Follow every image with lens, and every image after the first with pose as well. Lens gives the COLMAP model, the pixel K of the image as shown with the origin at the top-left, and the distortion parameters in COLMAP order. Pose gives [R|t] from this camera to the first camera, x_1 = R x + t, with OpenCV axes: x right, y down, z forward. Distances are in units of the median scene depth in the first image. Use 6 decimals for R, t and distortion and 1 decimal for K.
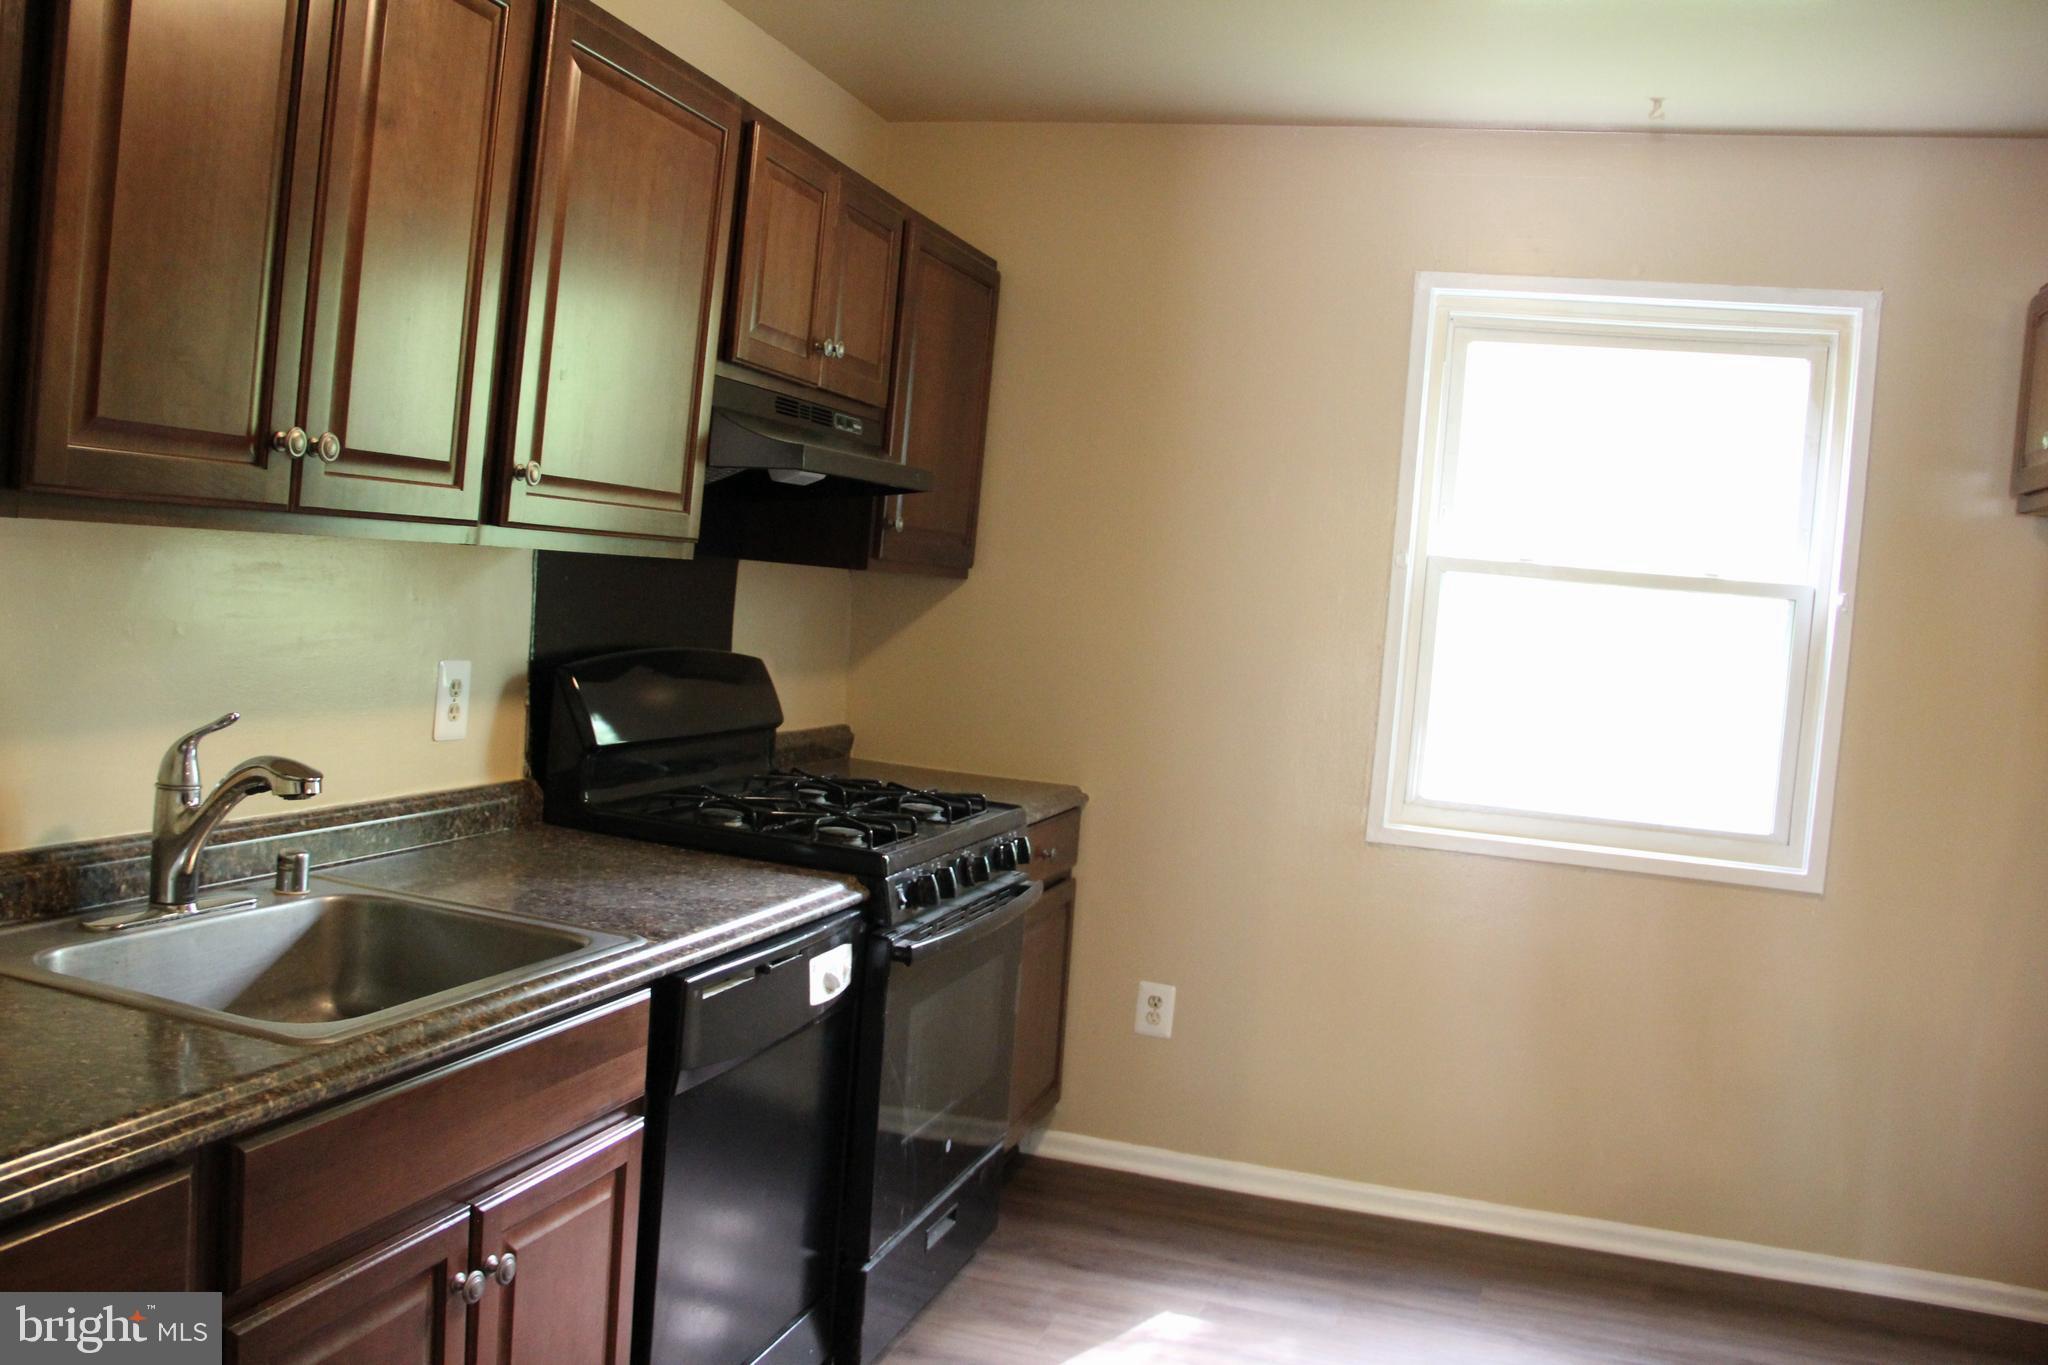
lens RADIAL K [[1735.3, 0, 1014.9], [0, 1735.3, 675.7], [0, 0, 1]] dist [-0.172245, 0.148002]
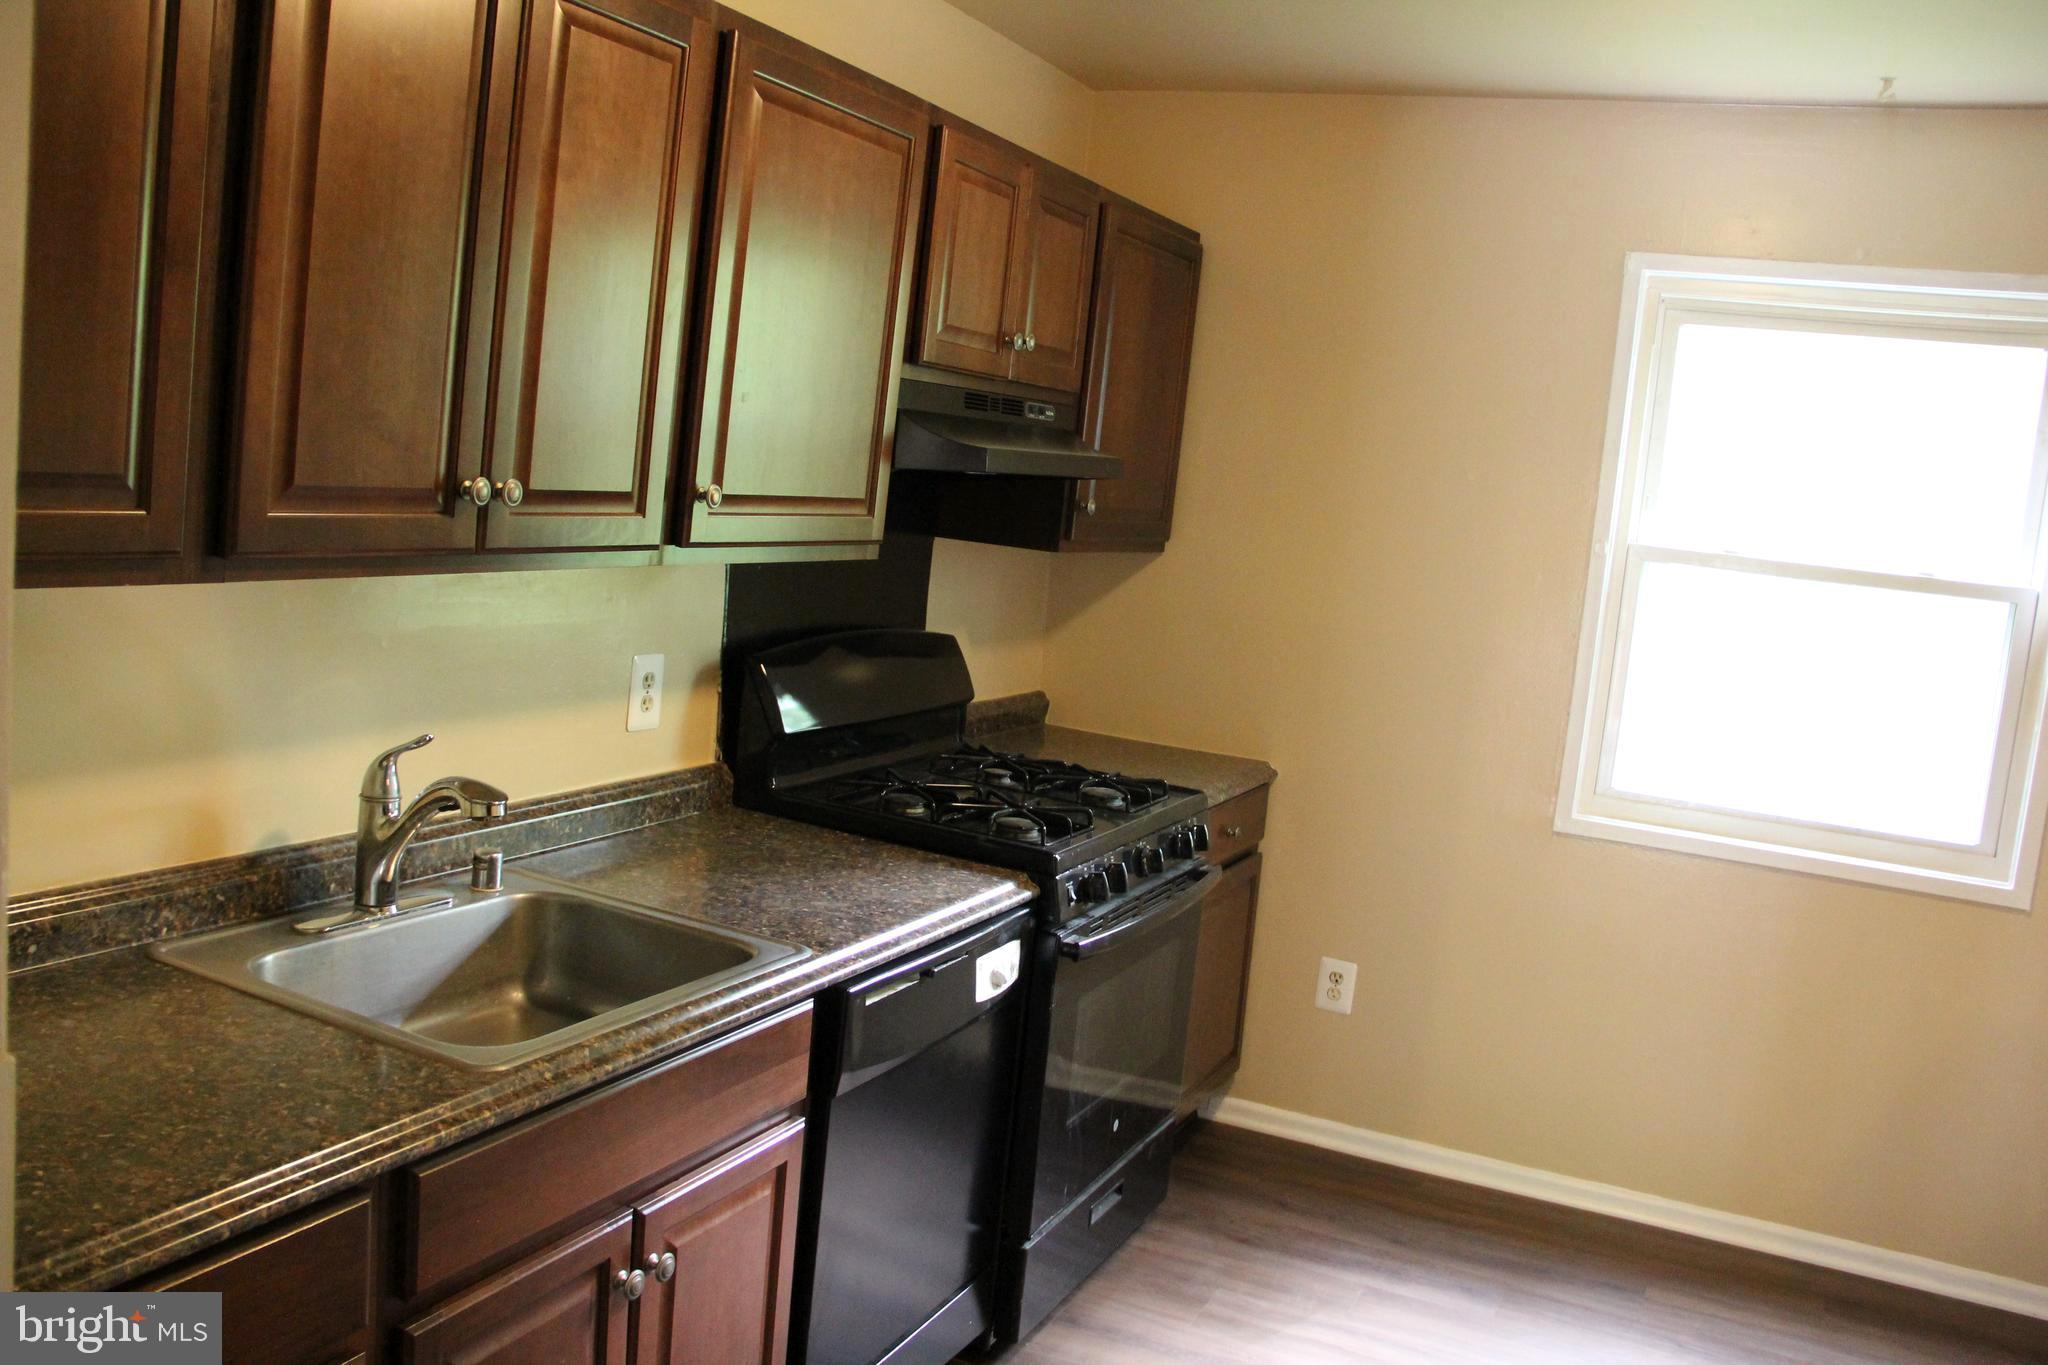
lens RADIAL K [[1739.2, 0, 1032.9], [0, 1739.2, 678.6], [0, 0, 1]] dist [-0.170213, 0.153503]
pose [[0.991935, 0.029083, -0.123367, 0.034968], [-0.021829, 0.997975, 0.059750, -0.060695], [0.124855, -0.056575, 0.990561, -0.017254]]
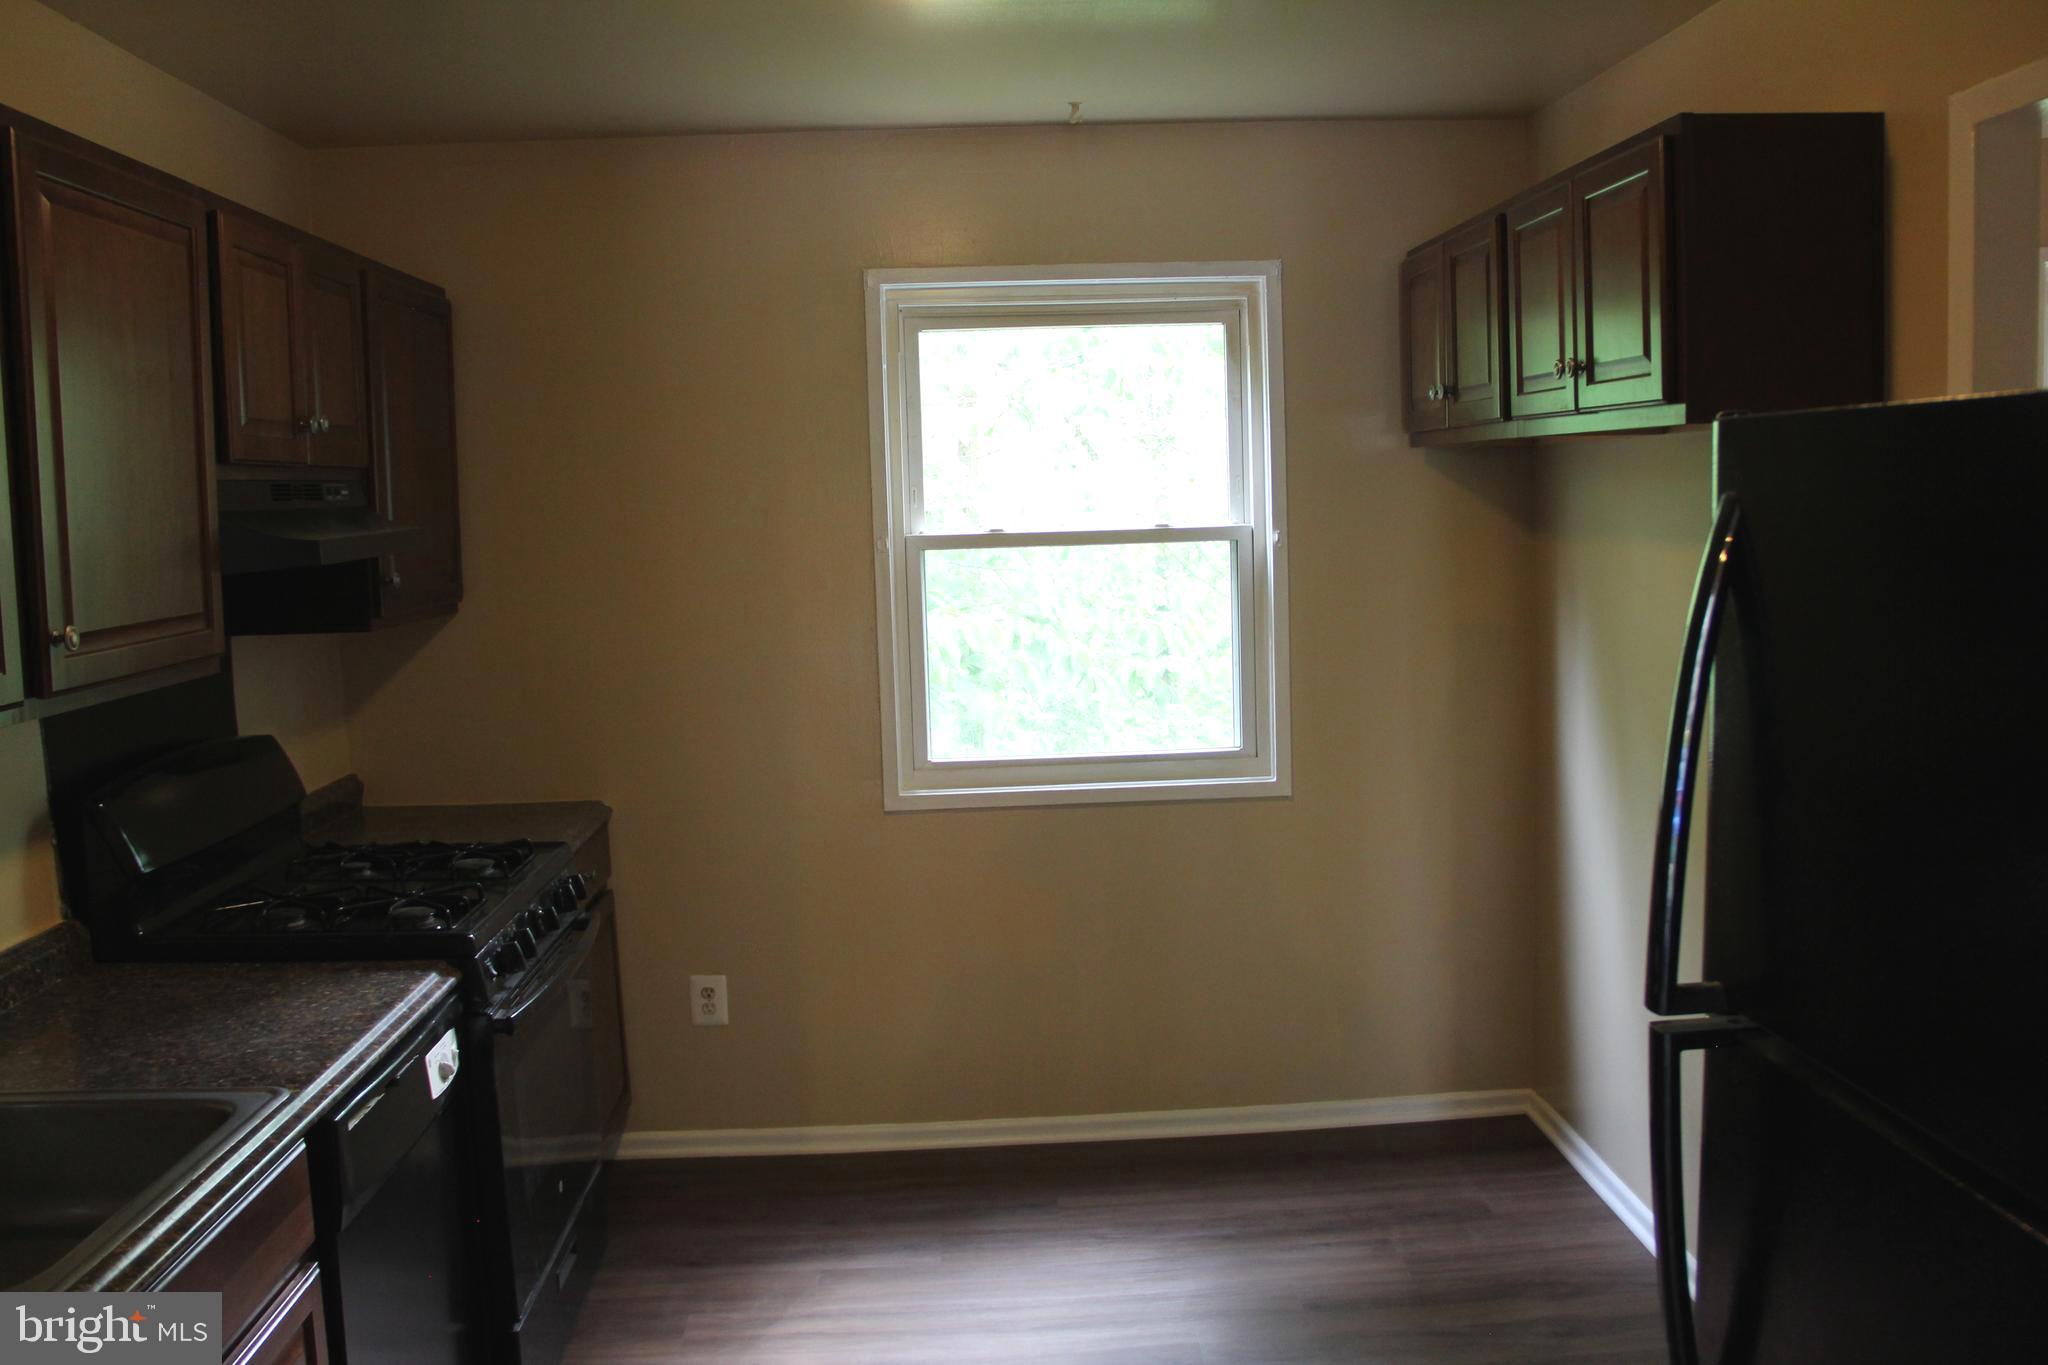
lens RADIAL K [[1739.2, 0, 1032.9], [0, 1739.2, 678.6], [0, 0, 1]] dist [-0.170213, 0.153503]
pose [[0.931576, -0.146544, 0.332704, -0.077140], [0.125975, 0.988580, 0.082702, -0.085552], [-0.341024, -0.035131, 0.939398, -0.051732]]
